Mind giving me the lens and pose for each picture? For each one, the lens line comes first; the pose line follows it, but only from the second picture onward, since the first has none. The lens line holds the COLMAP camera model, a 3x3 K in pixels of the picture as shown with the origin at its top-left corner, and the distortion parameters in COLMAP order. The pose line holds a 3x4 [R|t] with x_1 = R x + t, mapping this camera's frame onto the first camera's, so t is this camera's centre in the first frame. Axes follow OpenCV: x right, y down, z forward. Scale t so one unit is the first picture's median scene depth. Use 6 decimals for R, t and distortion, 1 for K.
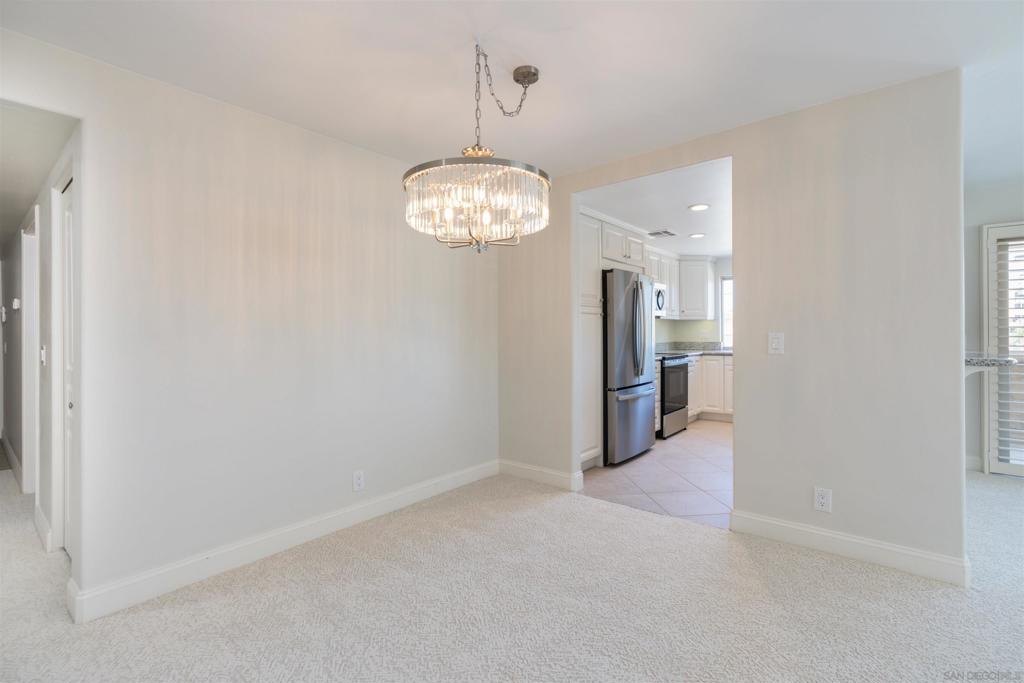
lens RADIAL K [[467.8, 0, 512.0], [0, 467.8, 336.8], [0, 0, 1]] dist [-0.002867, -0.000168]
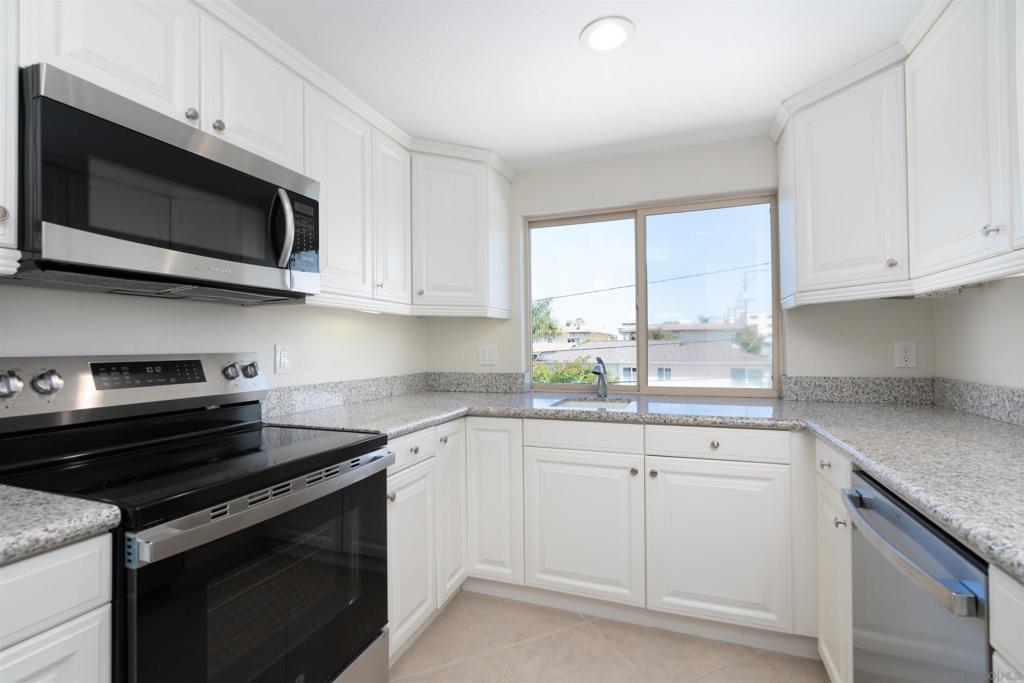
lens RADIAL K [[467.8, 0, 510.2], [0, 467.8, 344.4], [0, 0, 1]] dist [-0.002867, -0.000168]
pose [[0.940646, -0.001633, 0.339385, 0.314030], [0.009948, 0.999691, -0.022762, -0.005085], [-0.339244, 0.024787, 0.940372, 0.651190]]
